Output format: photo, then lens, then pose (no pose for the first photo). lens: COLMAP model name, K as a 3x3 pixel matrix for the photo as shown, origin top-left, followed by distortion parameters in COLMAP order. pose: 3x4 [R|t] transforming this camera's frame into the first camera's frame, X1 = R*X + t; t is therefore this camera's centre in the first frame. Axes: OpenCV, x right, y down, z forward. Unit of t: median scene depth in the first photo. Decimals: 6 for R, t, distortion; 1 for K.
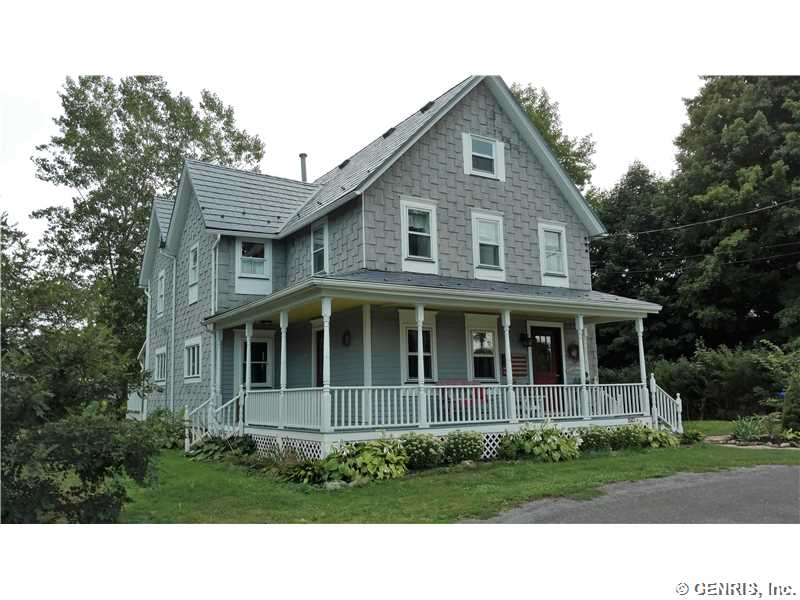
lens RADIAL K [[662.8, 0, 400.0], [0, 662.8, 300.0], [0, 0, 1]] dist [-0.017009, -0.006081]
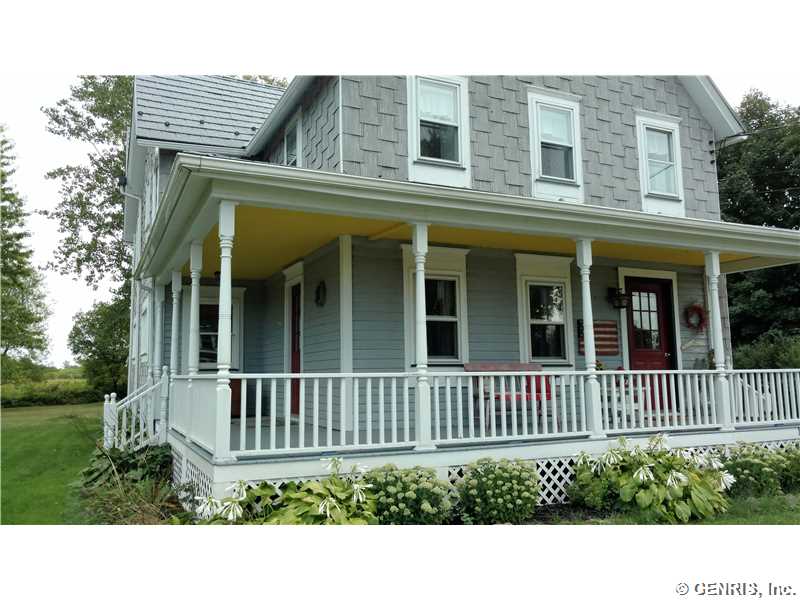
lens RADIAL K [[662.8, 0, 400.0], [0, 662.8, 300.0], [0, 0, 1]] dist [-0.017009, -0.006081]
pose [[0.993215, -0.004299, -0.116214, 0.064133], [0.007977, 0.999481, 0.031209, 0.044974], [0.116019, -0.031924, 0.992734, 0.386397]]
